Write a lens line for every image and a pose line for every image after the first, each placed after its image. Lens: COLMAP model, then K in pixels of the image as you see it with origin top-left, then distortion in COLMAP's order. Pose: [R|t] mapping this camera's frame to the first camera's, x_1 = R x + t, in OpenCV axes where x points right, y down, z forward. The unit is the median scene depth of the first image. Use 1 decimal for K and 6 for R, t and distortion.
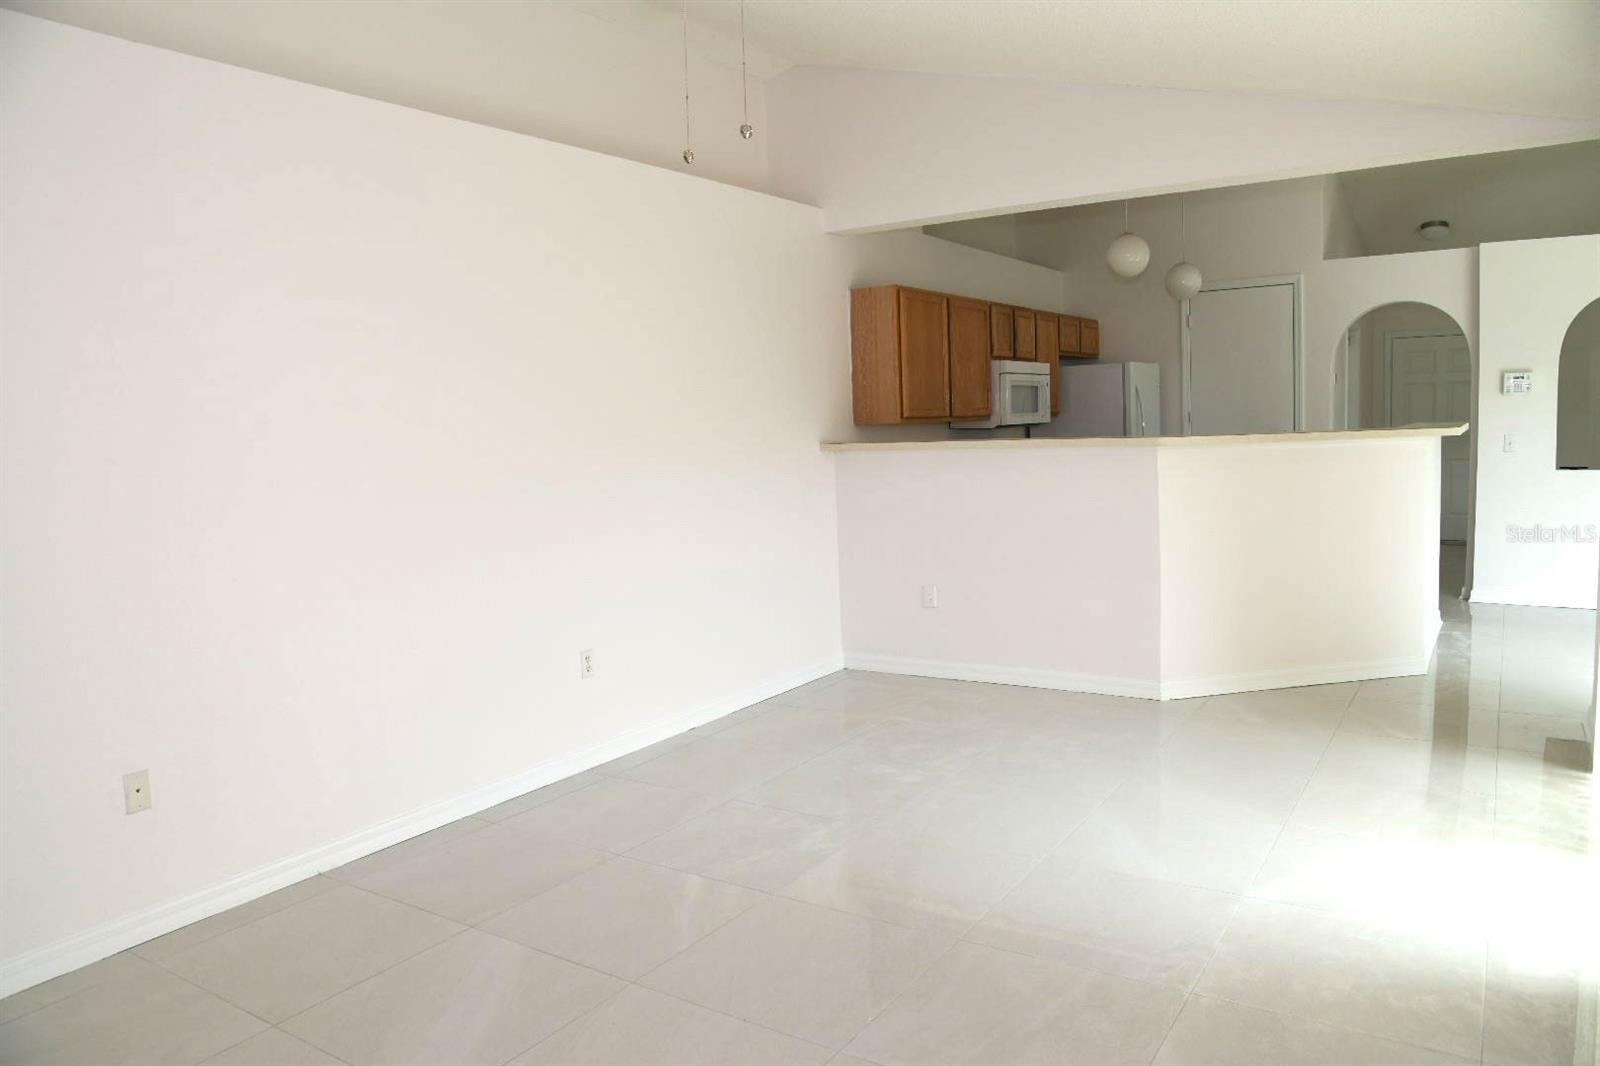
lens RADIAL K [[1099.9, 0, 812.5], [0, 1099.9, 538.5], [0, 0, 1]] dist [-0.062555, 0.002880]
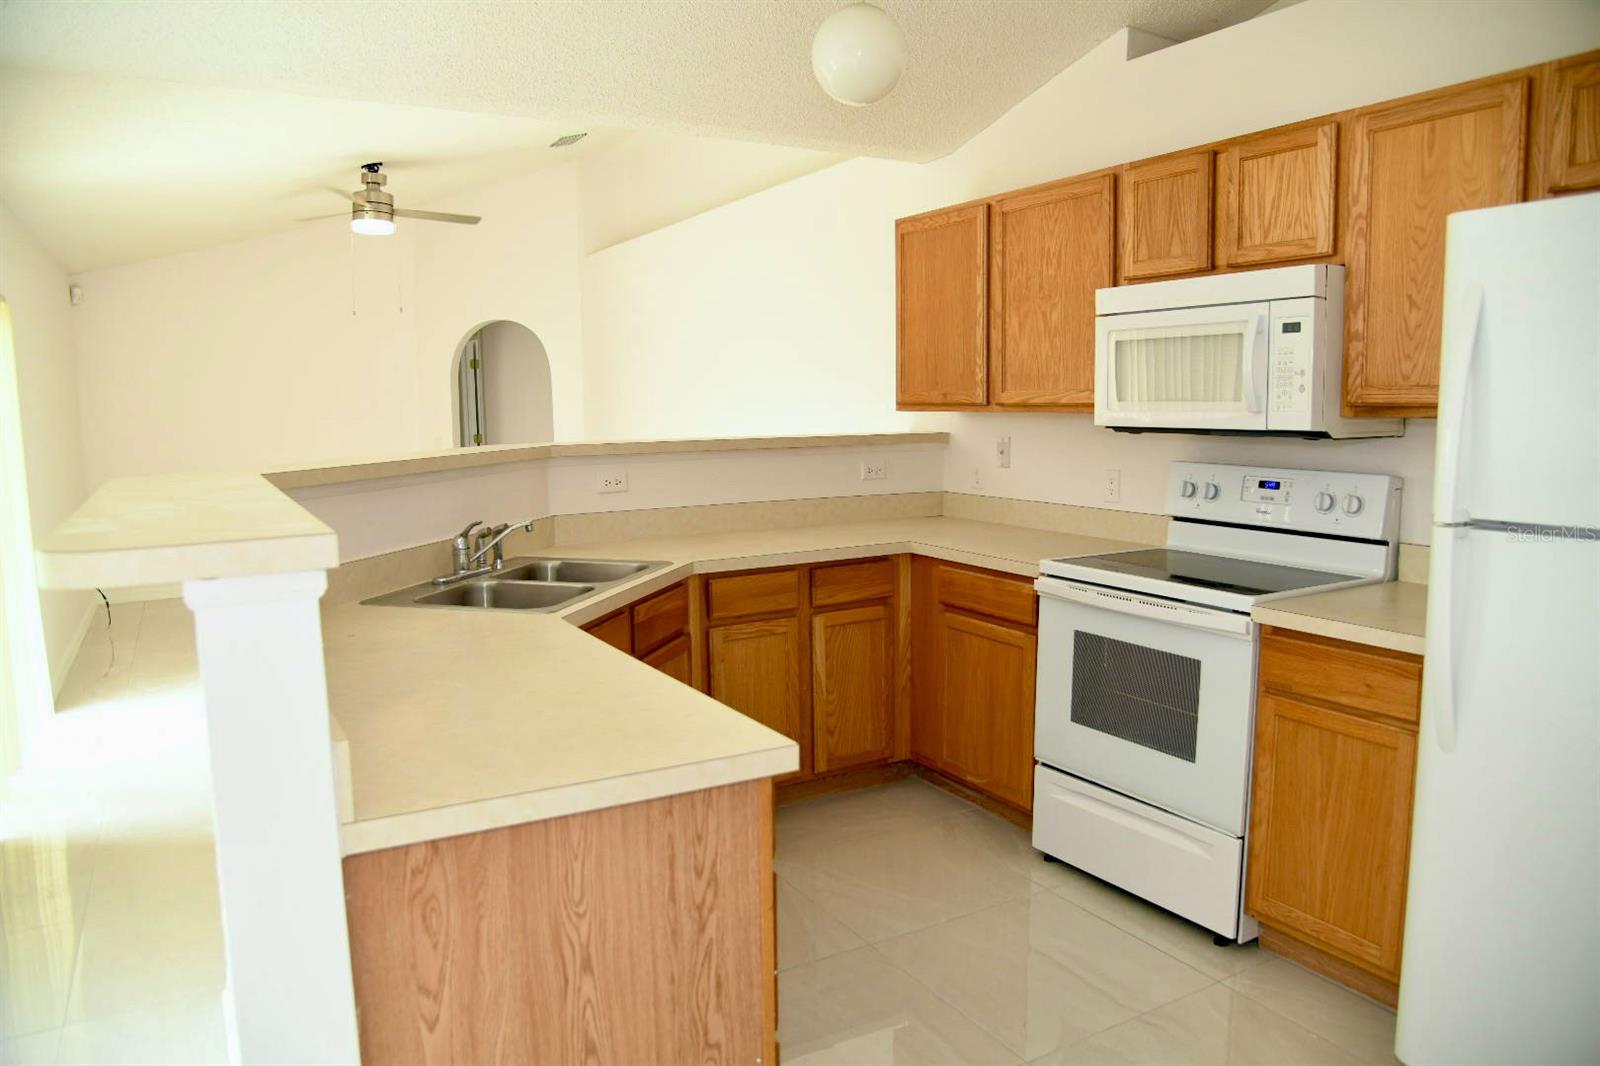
lens RADIAL K [[1099.9, 0, 812.5], [0, 1099.9, 538.5], [0, 0, 1]] dist [-0.062555, 0.002880]
pose [[-0.474115, 0.153614, -0.866959, 0.643283], [-0.063163, 0.976192, 0.207510, -0.144226], [0.878195, 0.153143, -0.453124, 1.095004]]
